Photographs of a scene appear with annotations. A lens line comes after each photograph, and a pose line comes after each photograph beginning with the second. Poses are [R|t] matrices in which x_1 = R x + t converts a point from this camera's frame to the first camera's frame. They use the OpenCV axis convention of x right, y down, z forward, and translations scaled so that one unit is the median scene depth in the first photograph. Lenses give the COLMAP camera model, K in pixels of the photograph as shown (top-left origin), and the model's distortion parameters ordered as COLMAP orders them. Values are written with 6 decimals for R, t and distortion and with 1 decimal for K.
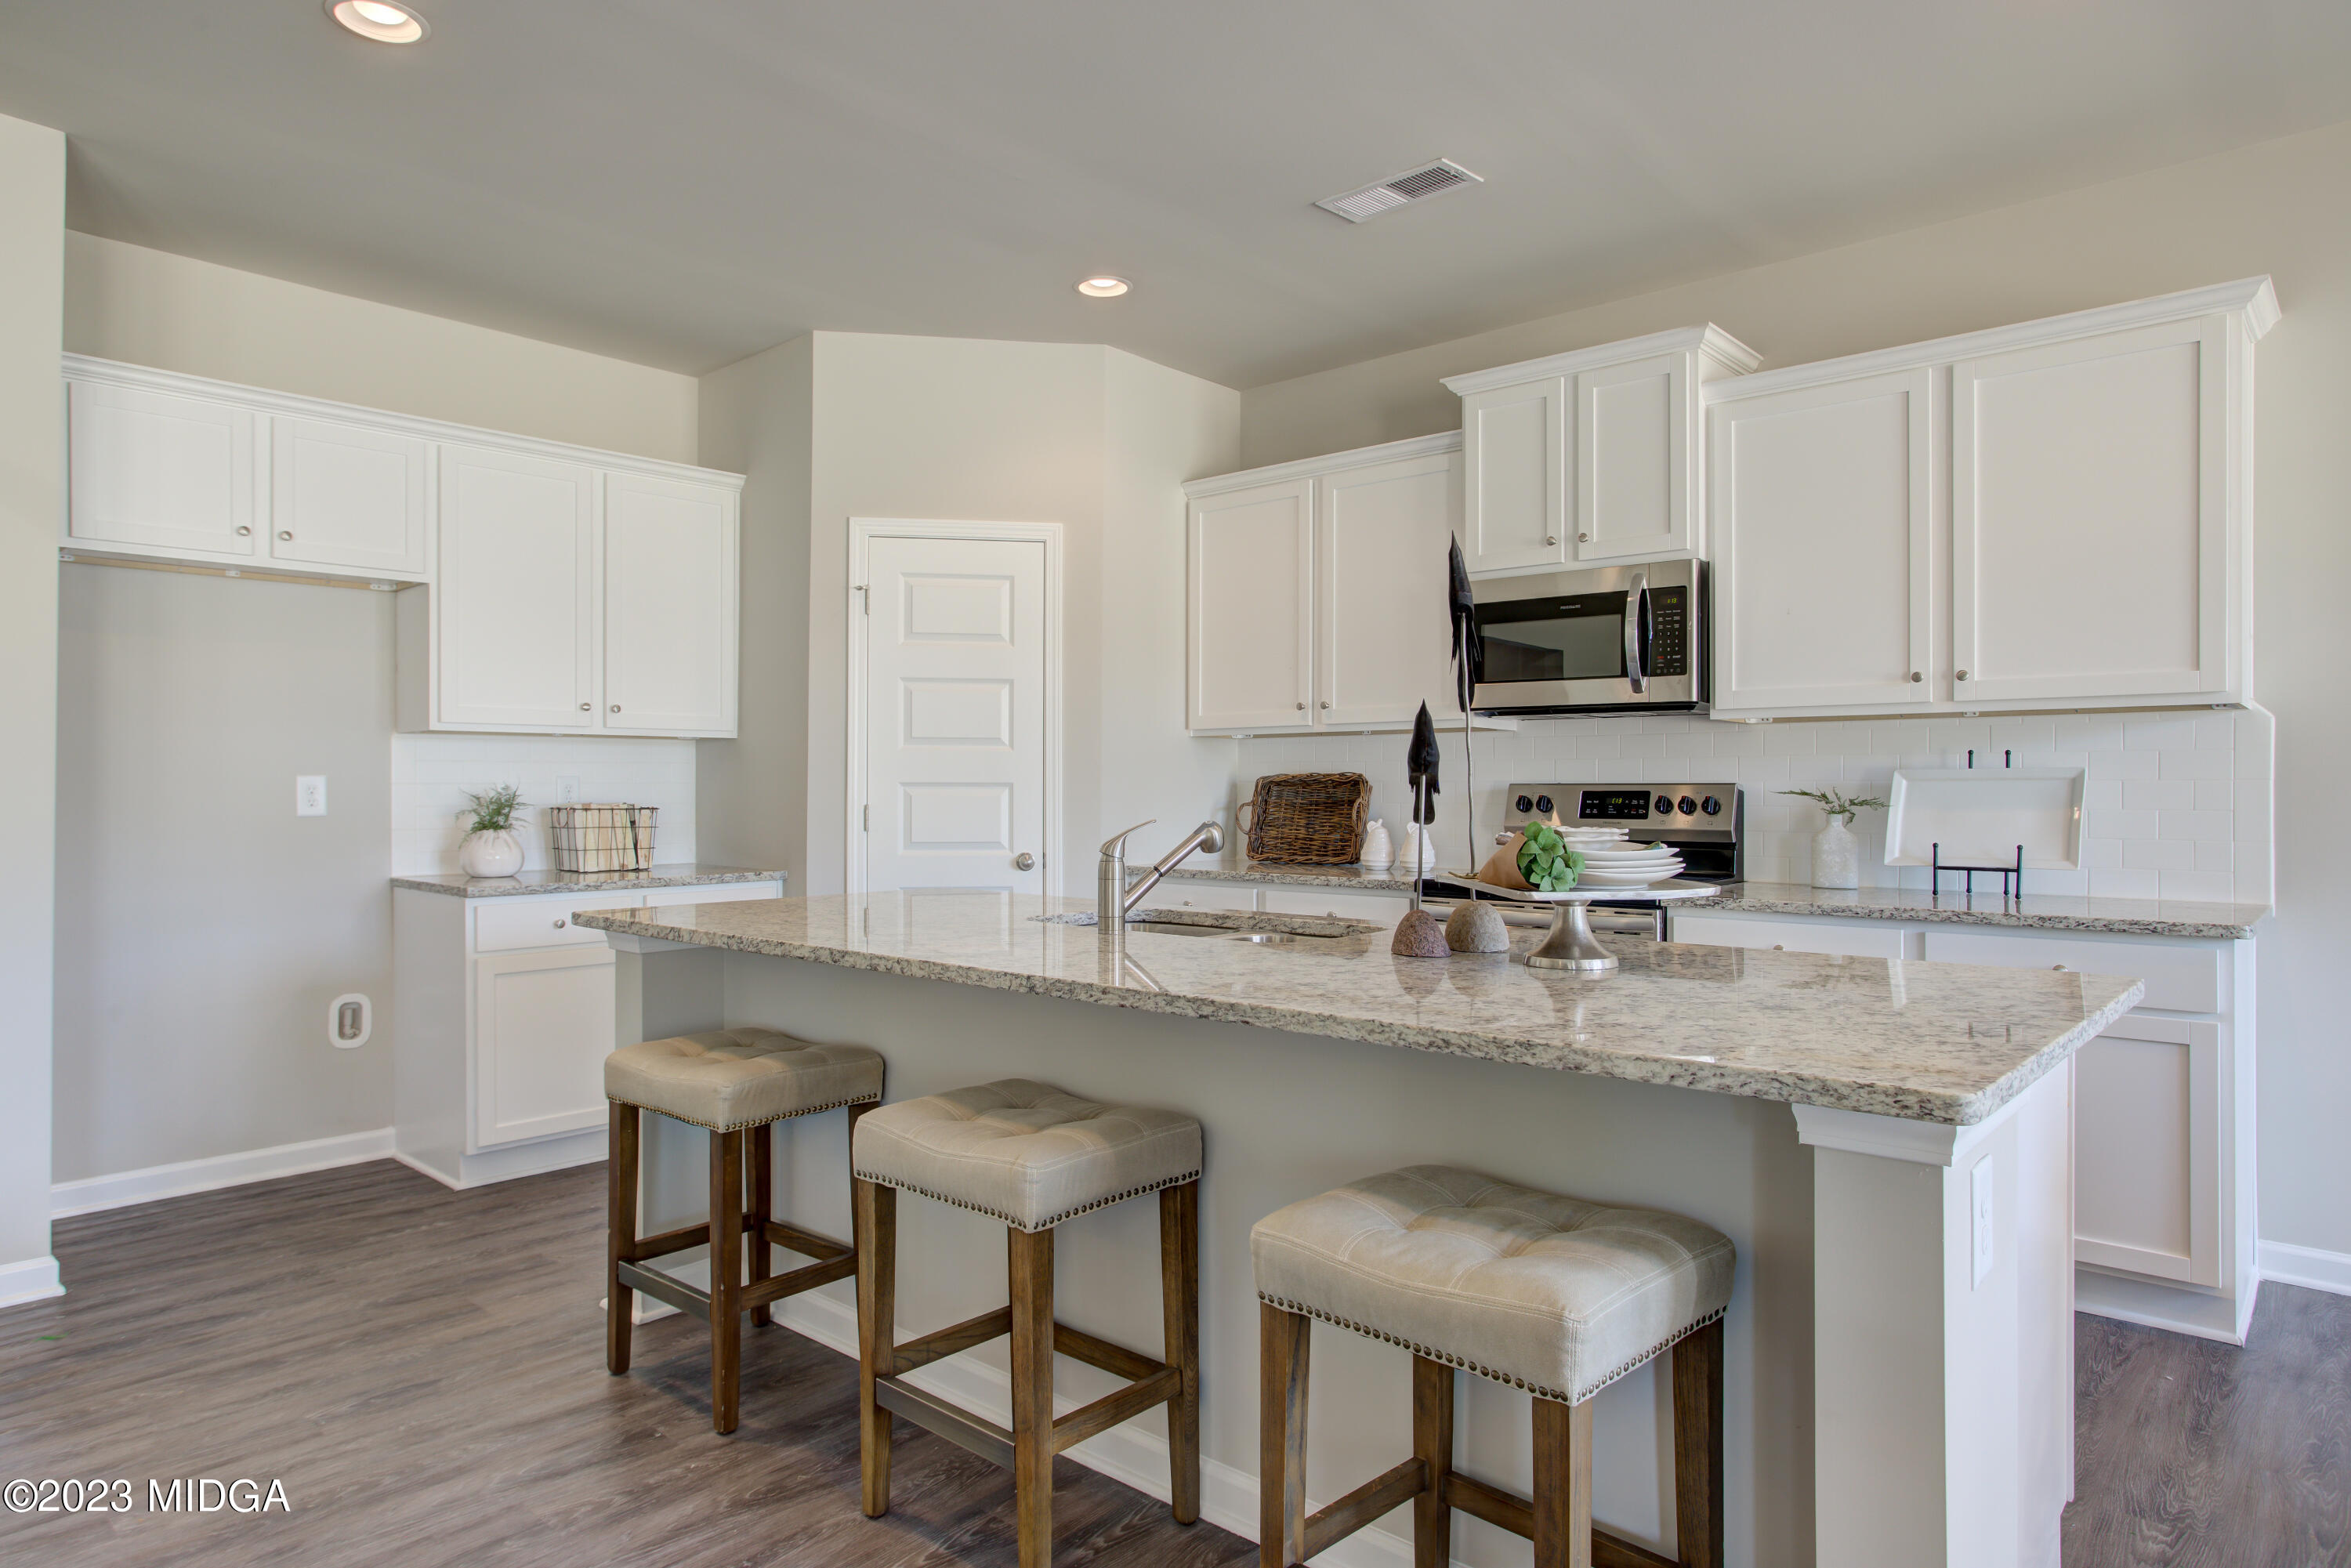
lens RADIAL K [[1403.7, 0, 1175.5], [0, 1403.7, 784.0], [0, 0, 1]] dist [0.001215, 0.000009]
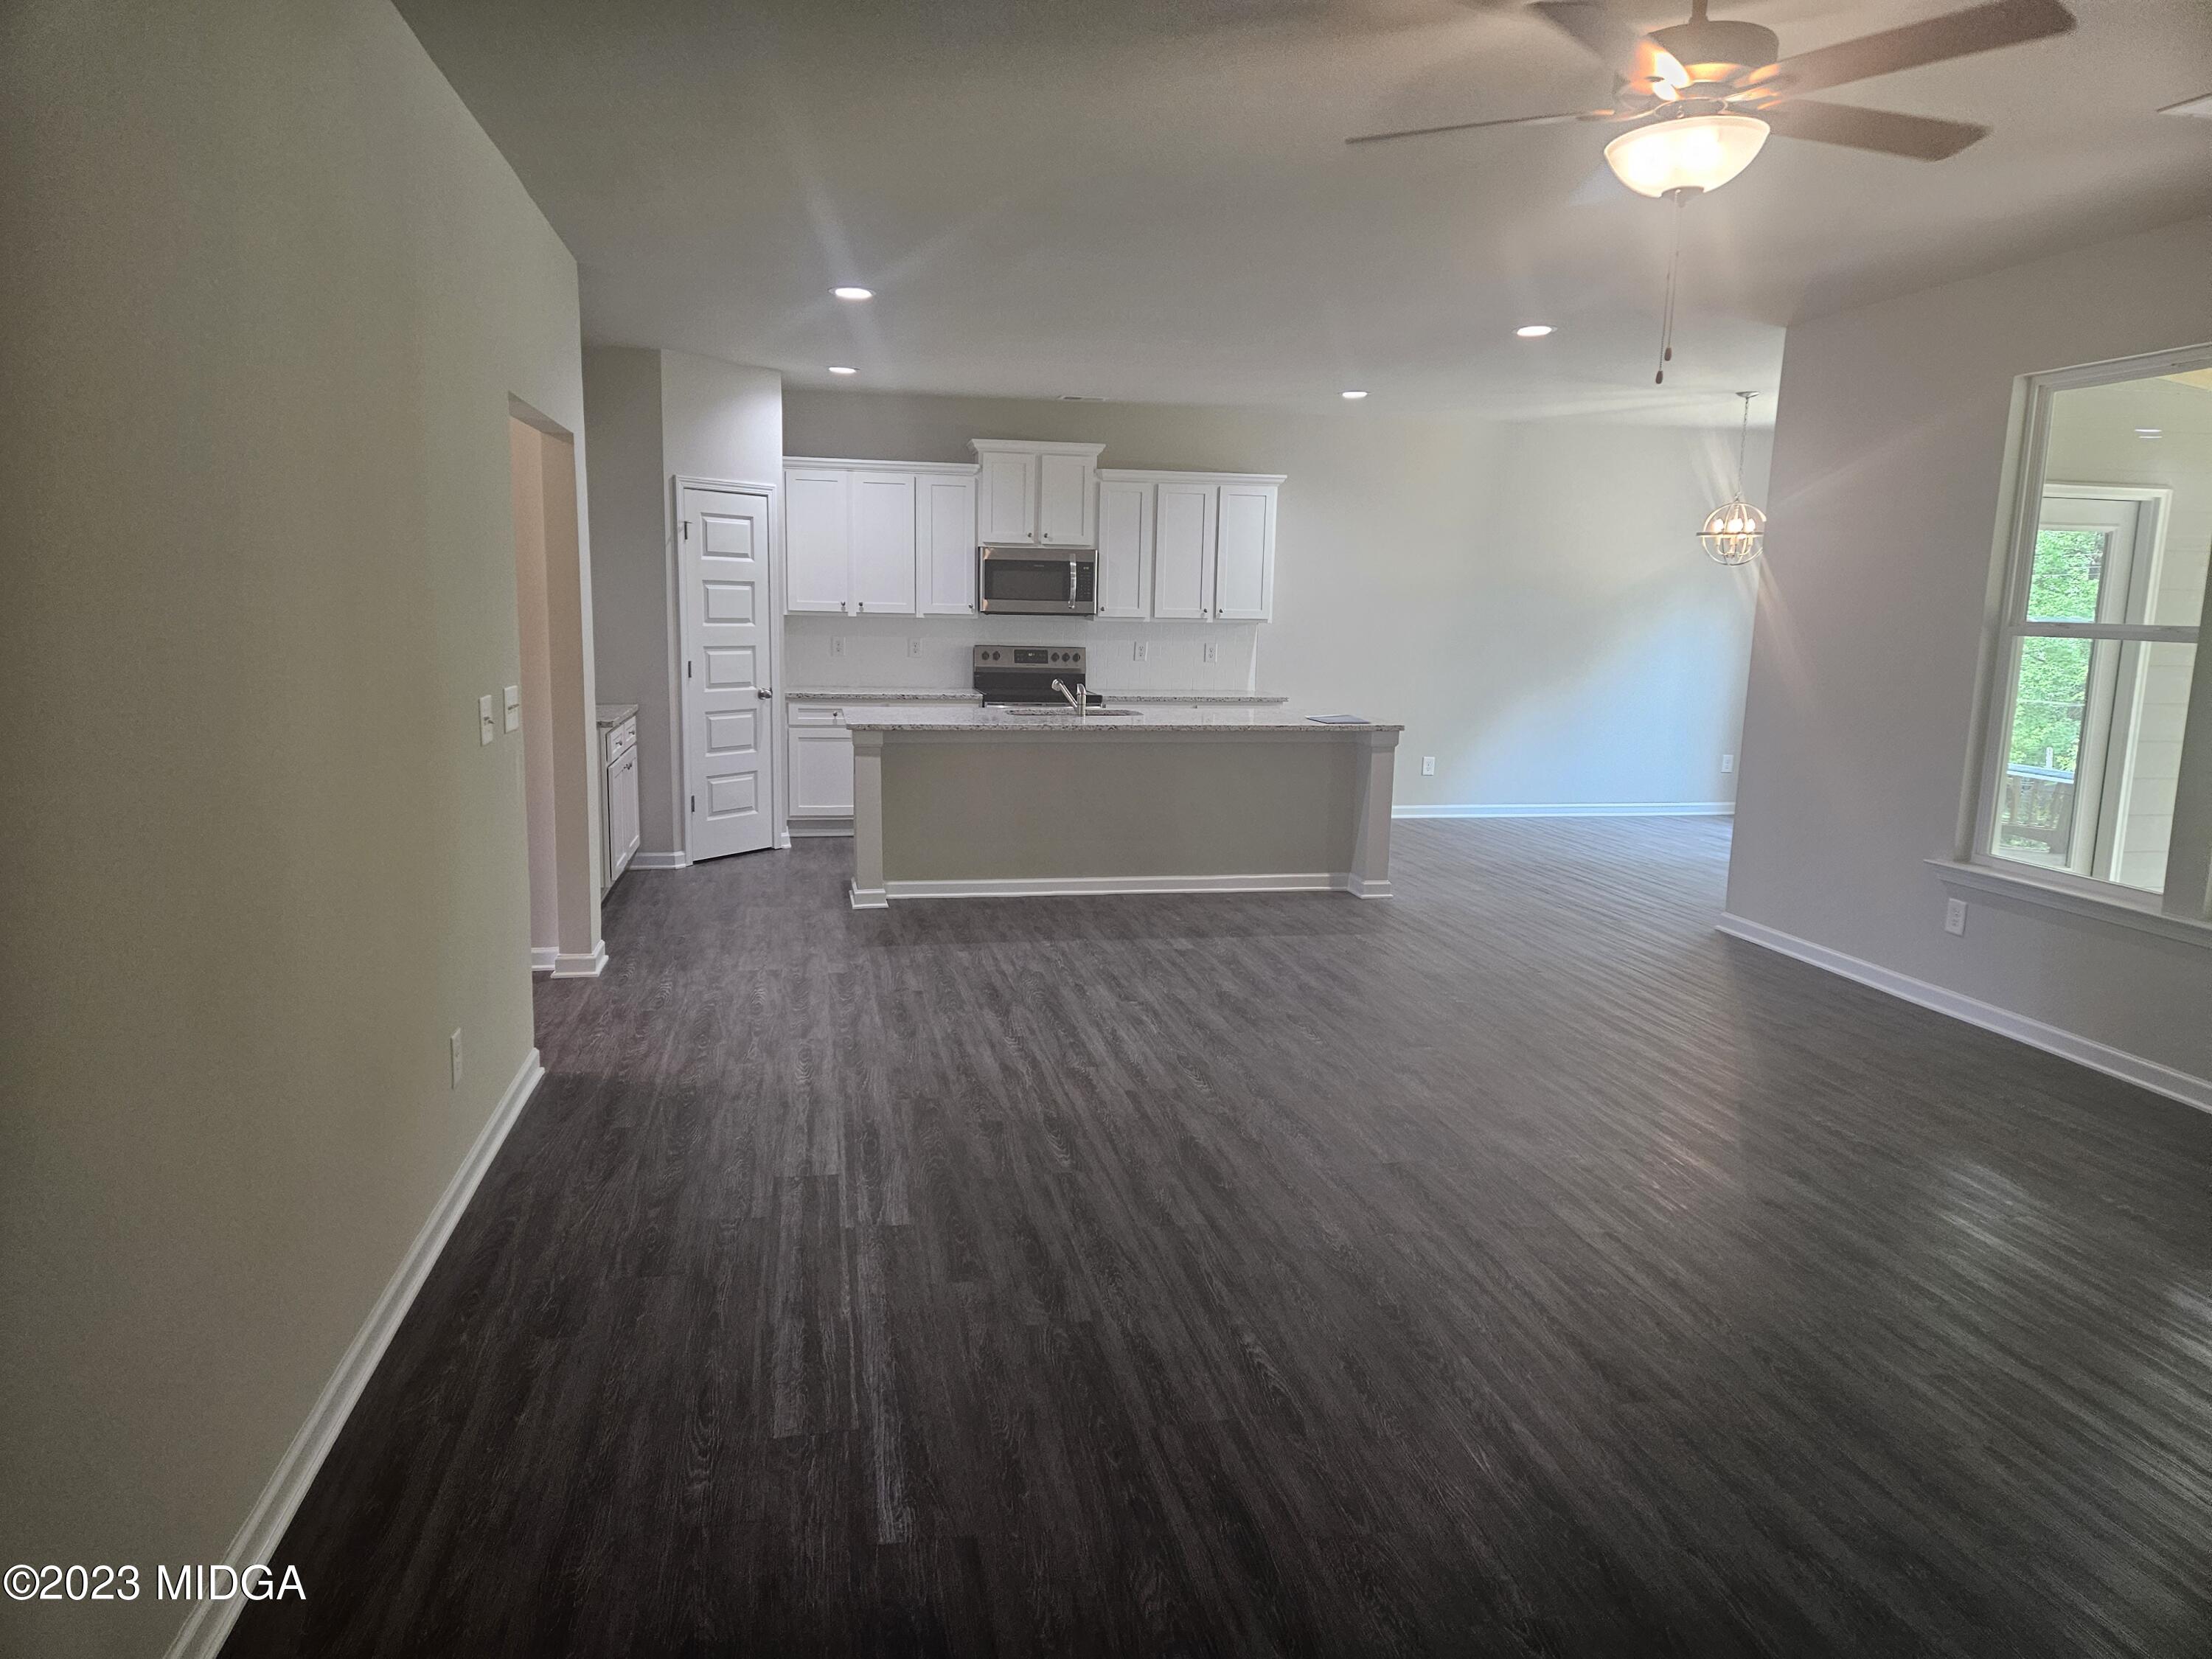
lens RADIAL K [[1479.5, 0, 1106.0], [0, 1479.5, 829.5], [0, 0, 1]] dist [0.101937, -0.086711]
pose [[0.592746, -0.111223, 0.797672, -1.464508], [-0.019996, 0.988081, 0.152631, -0.072976], [-0.805141, -0.106422, 0.583457, -0.439850]]
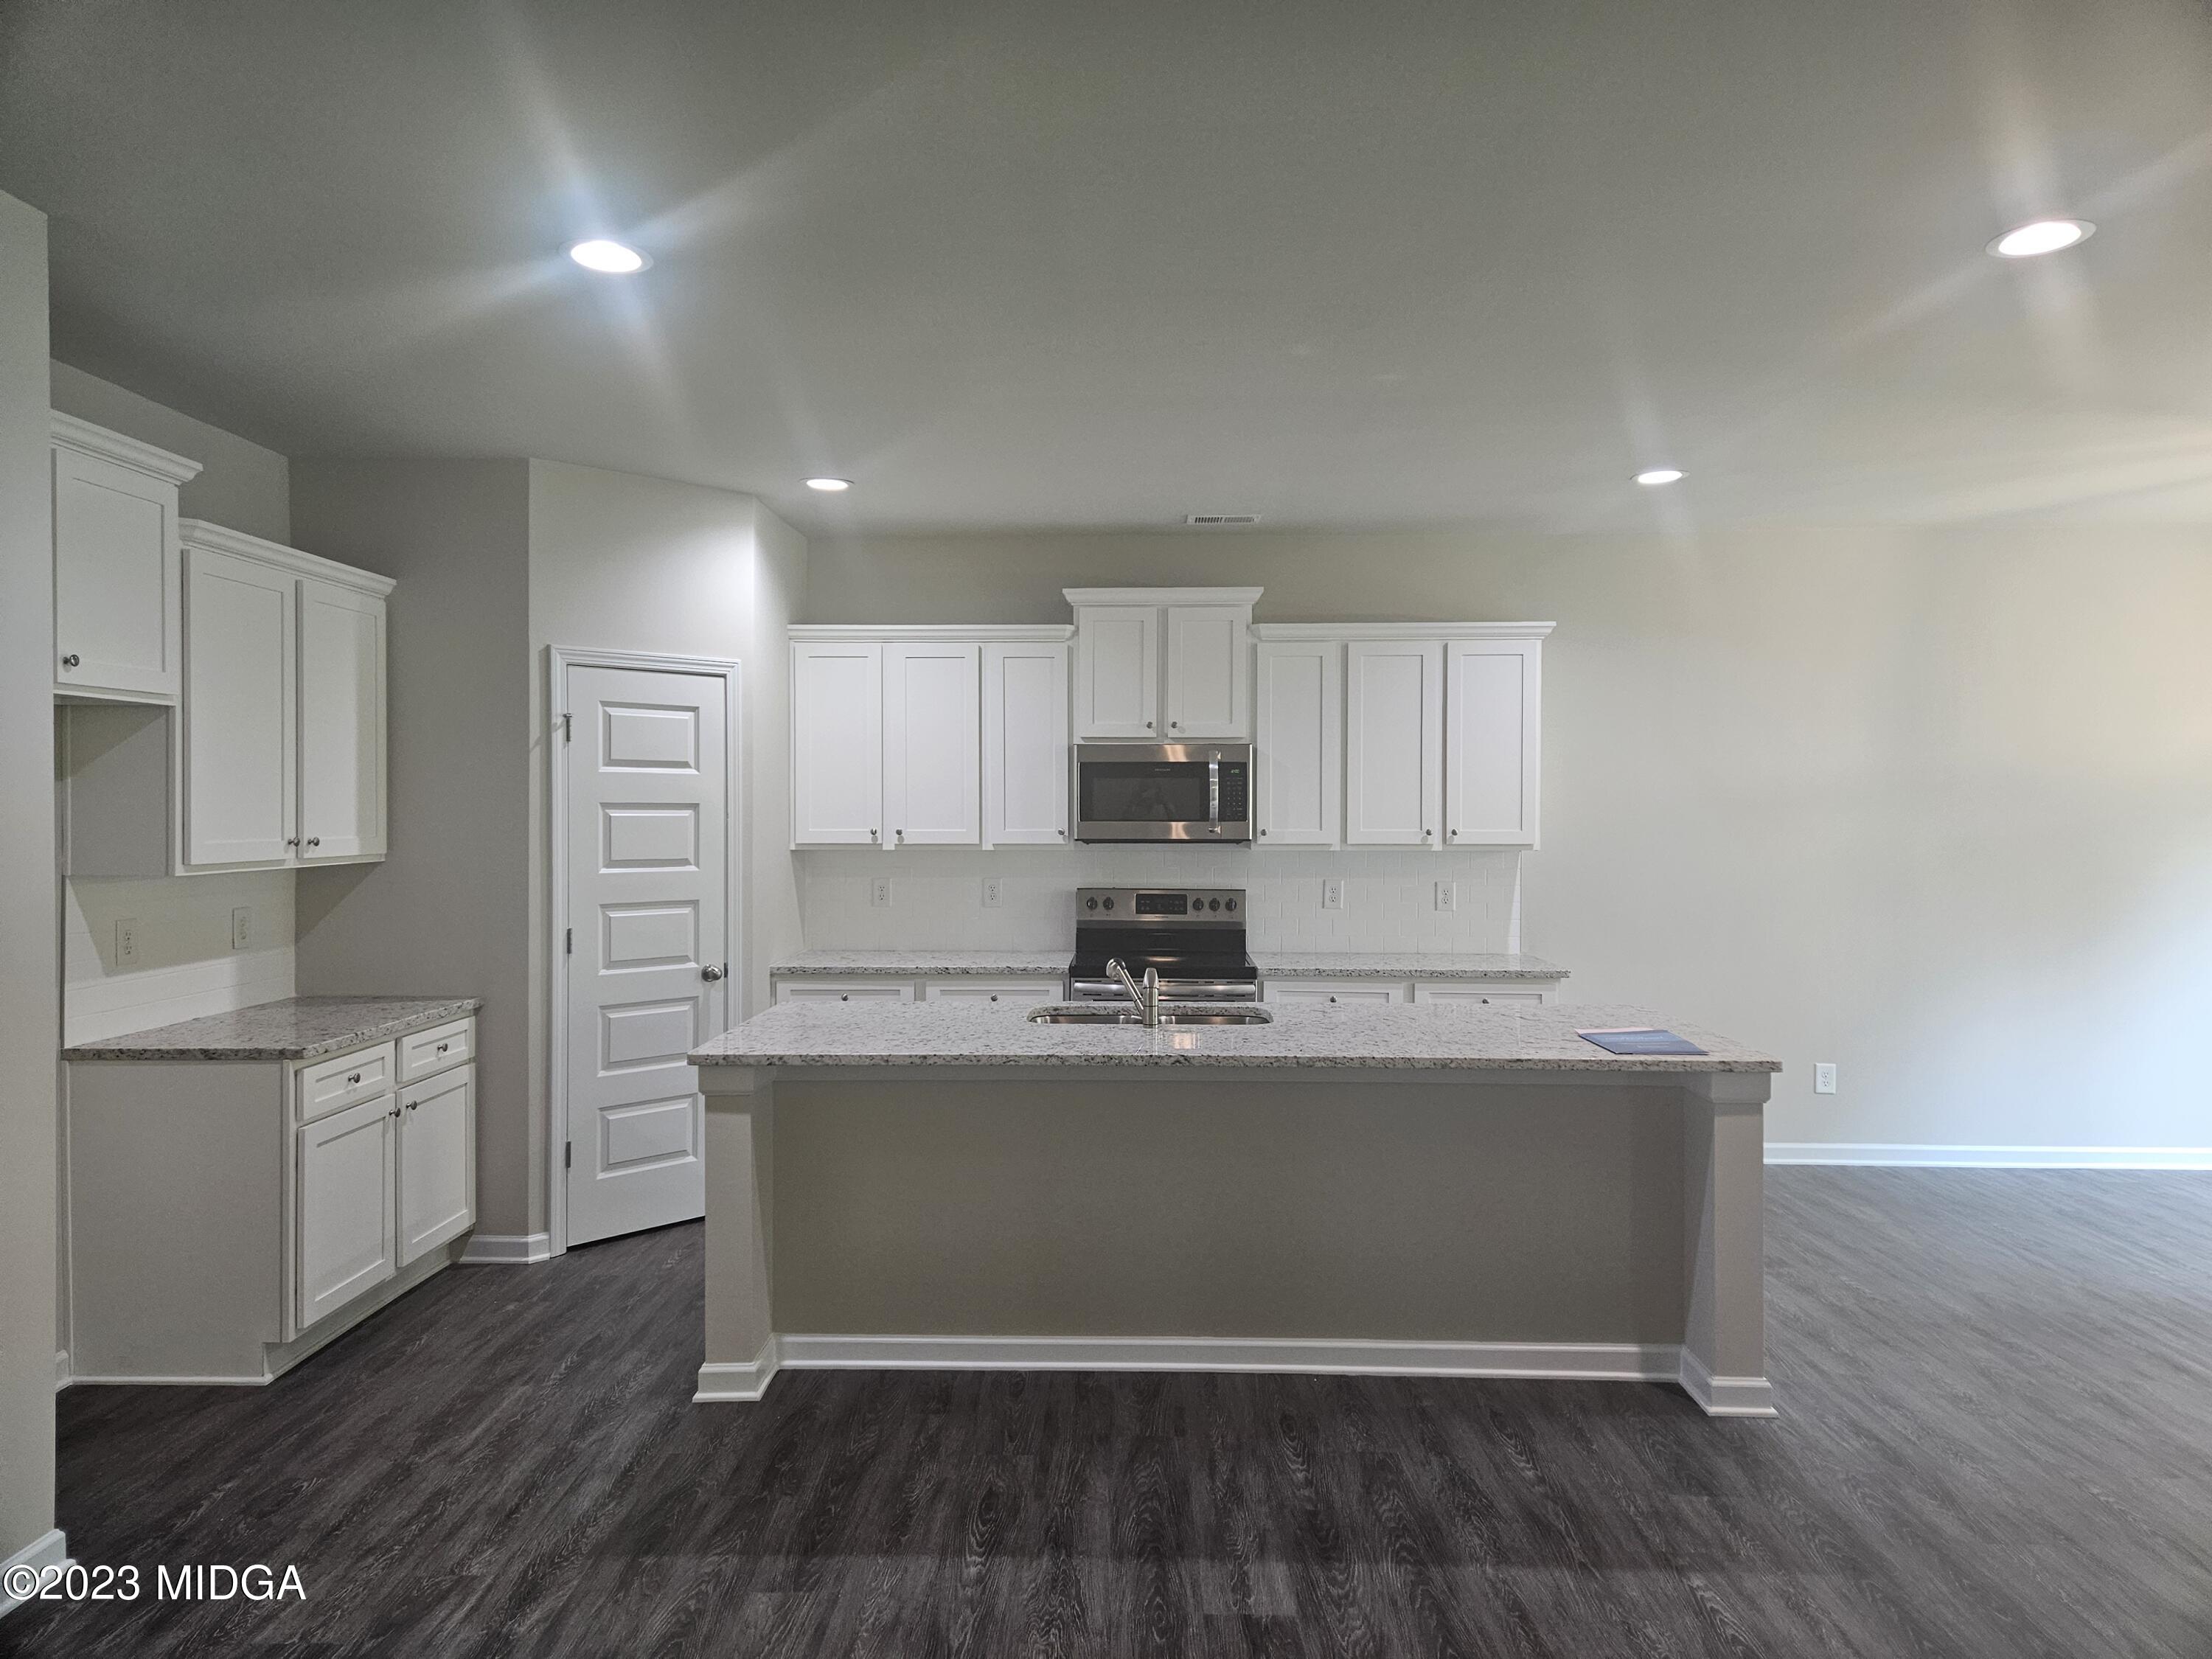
lens RADIAL K [[1479.5, 0, 1106.0], [0, 1479.5, 829.5], [0, 0, 1]] dist [0.101937, -0.086711]
pose [[0.753233, -0.006585, 0.657721, -0.722785], [-0.002162, 0.999920, 0.012487, -0.080771], [-0.657750, -0.010828, 0.753158, -0.090934]]
